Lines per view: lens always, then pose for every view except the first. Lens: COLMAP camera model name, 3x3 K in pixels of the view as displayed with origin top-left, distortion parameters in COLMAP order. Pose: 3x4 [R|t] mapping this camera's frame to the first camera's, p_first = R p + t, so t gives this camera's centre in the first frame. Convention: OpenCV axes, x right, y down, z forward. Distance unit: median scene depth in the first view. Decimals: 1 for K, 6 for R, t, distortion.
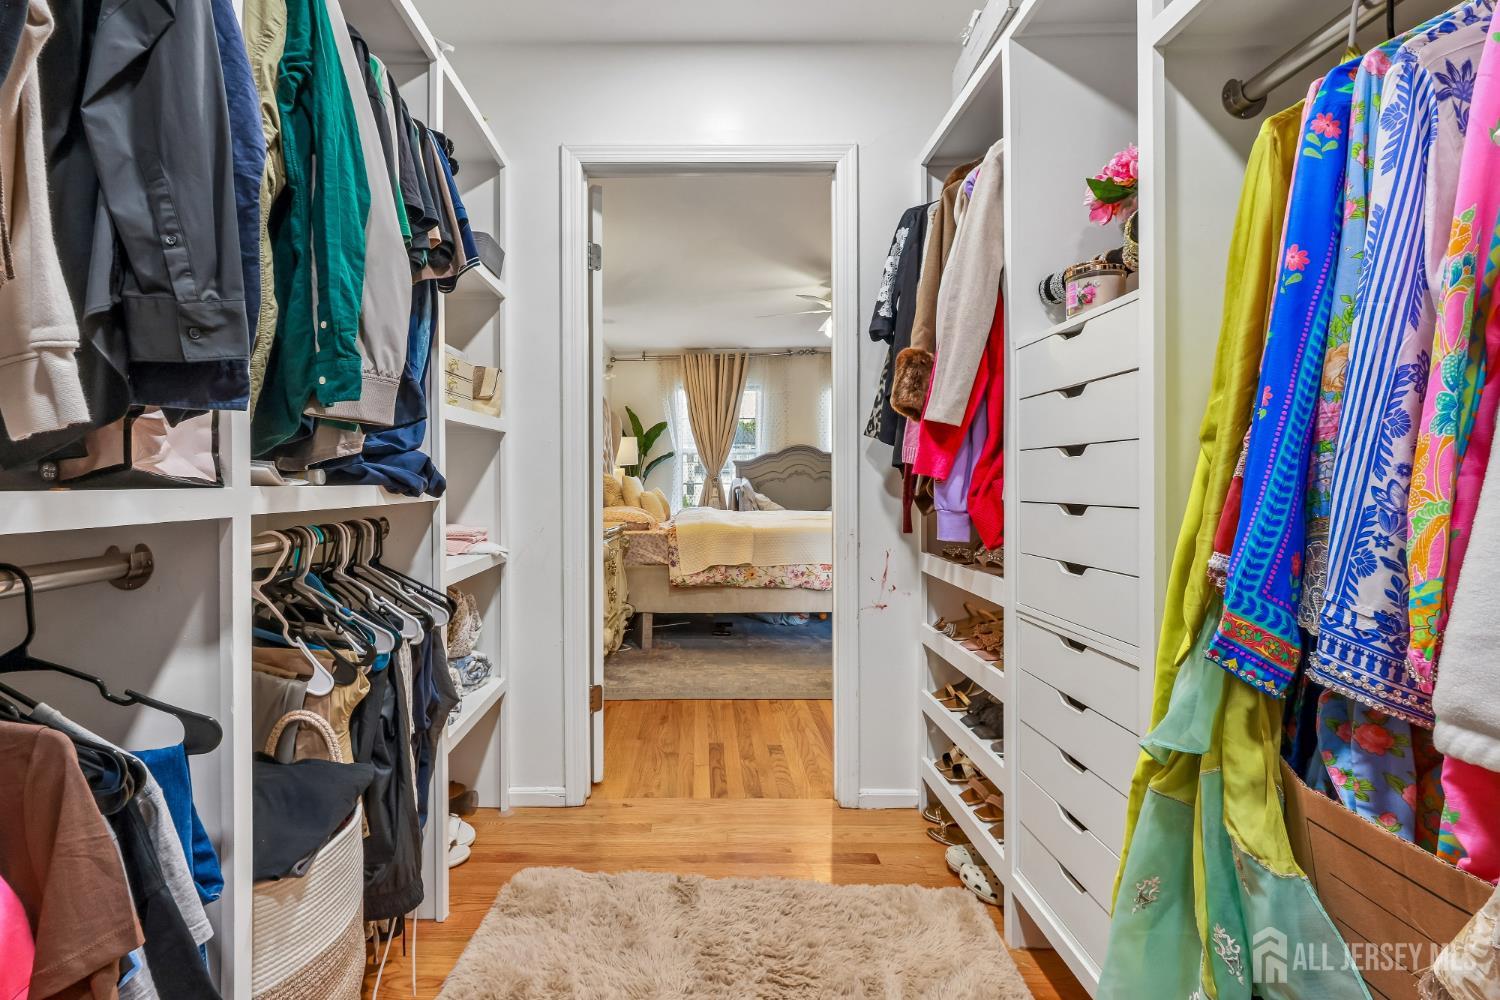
lens RADIAL K [[705.7, 0, 743.6], [0, 705.7, 494.6], [0, 0, 1]] dist [0.002042, 0.000066]
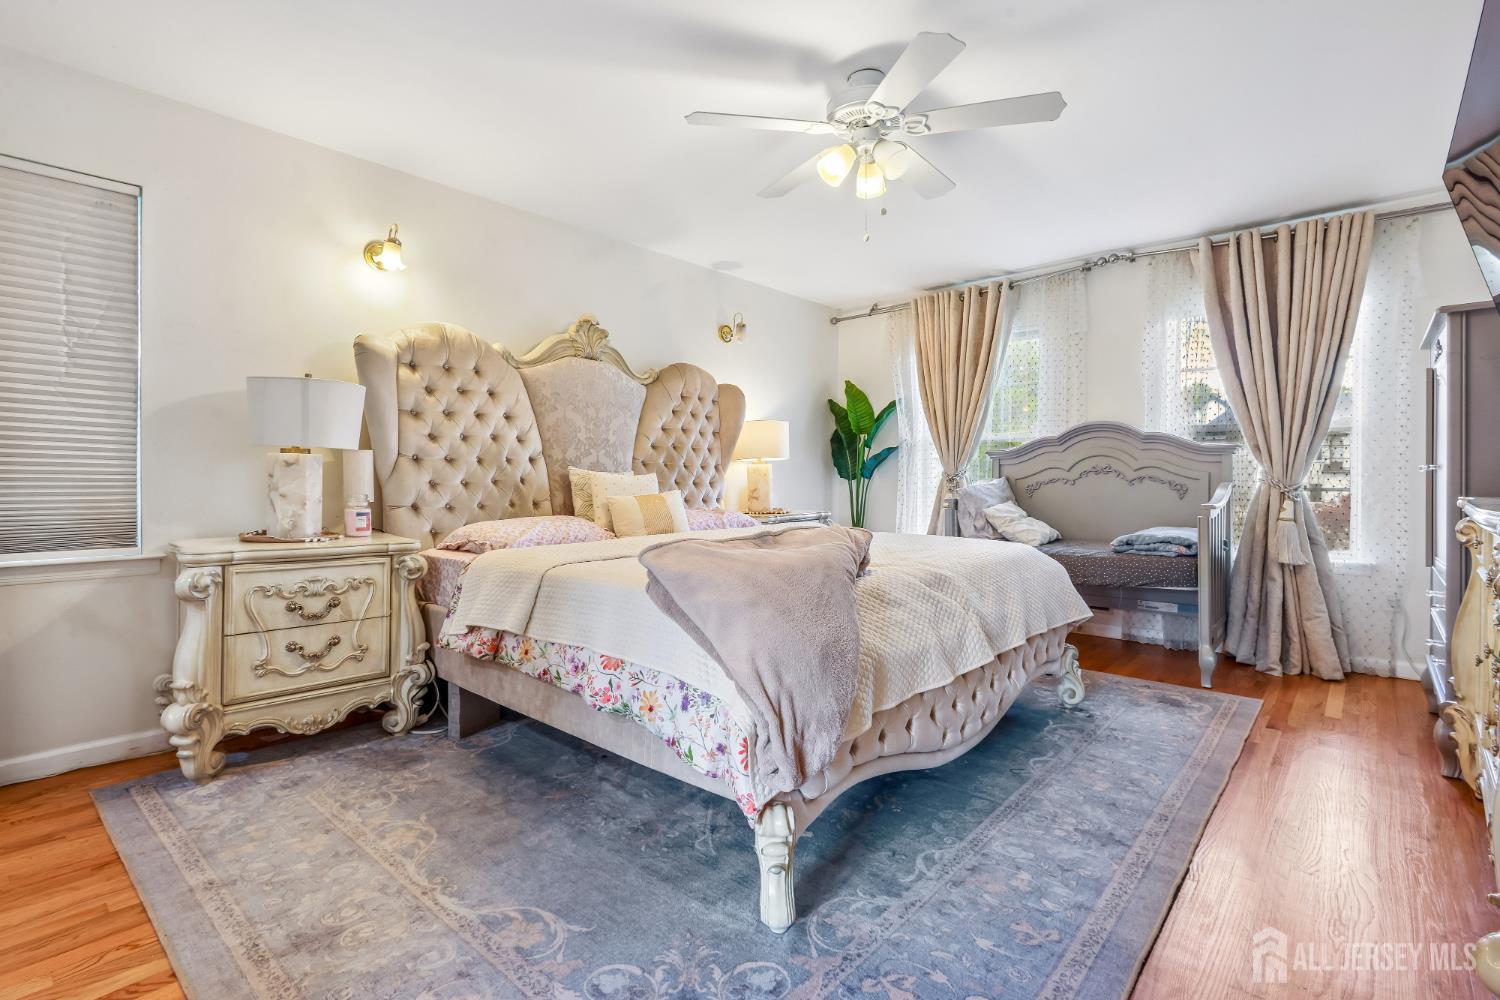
lens RADIAL K [[705.7, 0, 751.8], [0, 705.7, 496.1], [0, 0, 1]] dist [0.002042, 0.000066]
pose [[0.725189, 0.016452, -0.688353, 0.275941], [-0.019197, 0.999809, 0.003672, -0.006322], [0.688282, 0.010552, 0.725366, 0.392696]]
